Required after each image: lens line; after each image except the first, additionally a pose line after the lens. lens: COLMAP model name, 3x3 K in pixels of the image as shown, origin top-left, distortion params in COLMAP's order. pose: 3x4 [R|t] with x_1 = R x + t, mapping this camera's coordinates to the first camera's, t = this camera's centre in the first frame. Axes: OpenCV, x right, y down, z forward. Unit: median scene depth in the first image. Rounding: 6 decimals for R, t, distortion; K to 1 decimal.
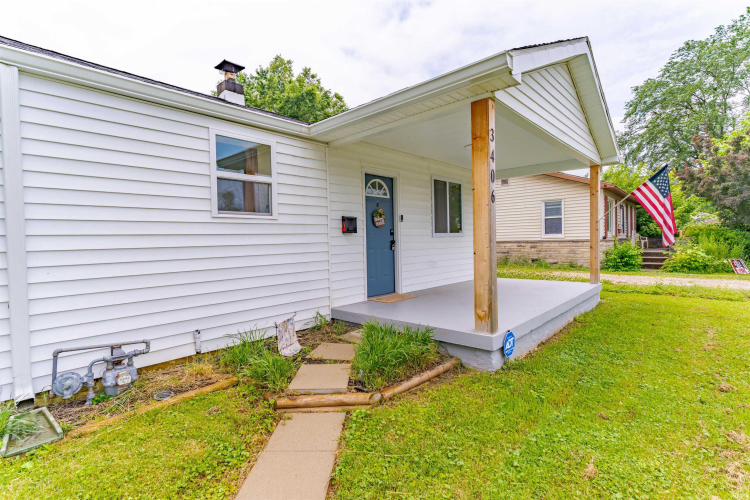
lens RADIAL K [[364.8, 0, 376.6], [0, 364.8, 246.0], [0, 0, 1]] dist [0.000709, 0.001496]
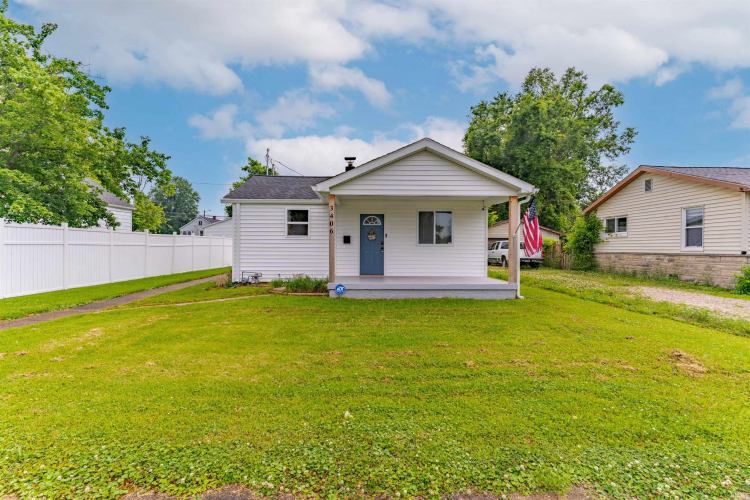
lens RADIAL K [[364.8, 0, 372.5], [0, 364.8, 247.5], [0, 0, 1]] dist [0.000709, 0.001496]
pose [[0.693644, 0.029495, -0.719714, 1.198533], [-0.034191, 0.999383, 0.008004, -0.024556], [0.719506, 0.019056, 0.694225, -0.303902]]
